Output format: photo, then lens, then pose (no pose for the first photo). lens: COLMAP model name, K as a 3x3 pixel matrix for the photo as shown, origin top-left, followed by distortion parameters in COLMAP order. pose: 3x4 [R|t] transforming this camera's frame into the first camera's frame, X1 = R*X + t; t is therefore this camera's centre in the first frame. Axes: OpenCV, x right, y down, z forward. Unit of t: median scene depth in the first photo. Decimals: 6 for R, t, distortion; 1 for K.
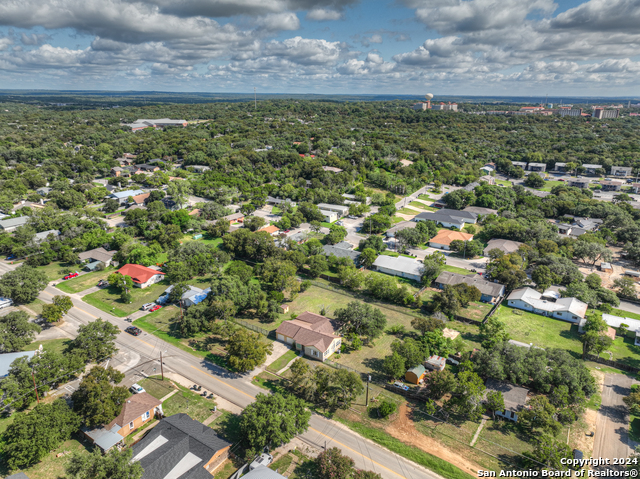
lens RADIAL K [[447.8, 0, 320.5], [0, 447.8, 240.2], [0, 0, 1]] dist [-0.002504, 0.018875]
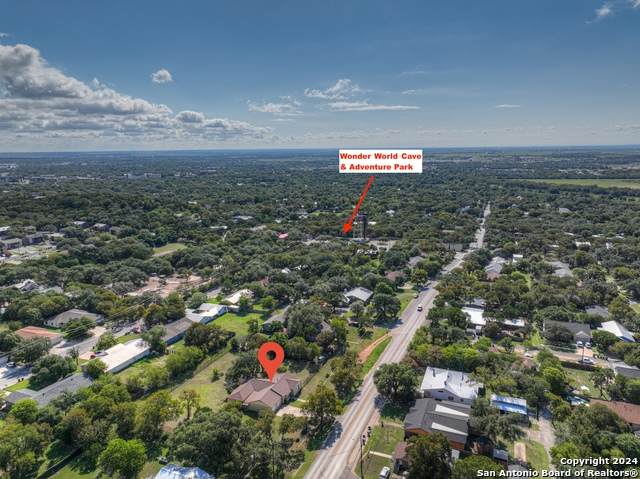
lens RADIAL K [[447.8, 0, 318.0], [0, 447.8, 240.9], [0, 0, 1]] dist [-0.002504, 0.018875]
pose [[-0.196414, -0.203097, 0.959257, -0.612190], [0.313376, 0.914000, 0.257681, -0.224058], [-0.929095, 0.351220, -0.115877, 0.528355]]
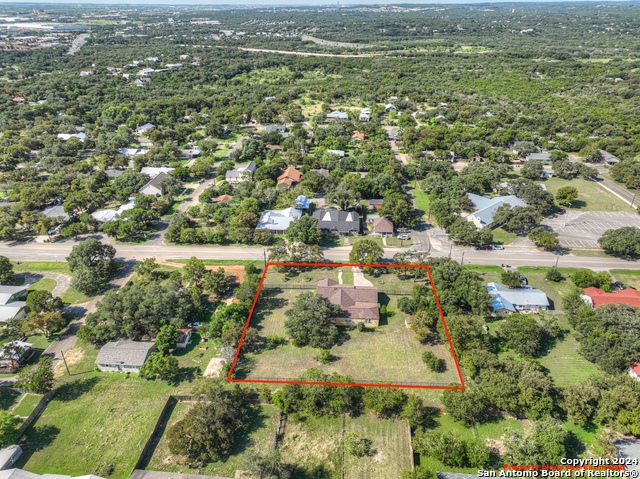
lens RADIAL K [[447.8, 0, 317.6], [0, 447.8, 238.6], [0, 0, 1]] dist [-0.002504, 0.018875]
pose [[-0.864849, 0.226001, -0.448285, 0.272520], [-0.166539, 0.713225, 0.680863, -0.335156], [0.473604, 0.663501, -0.579195, 0.870995]]
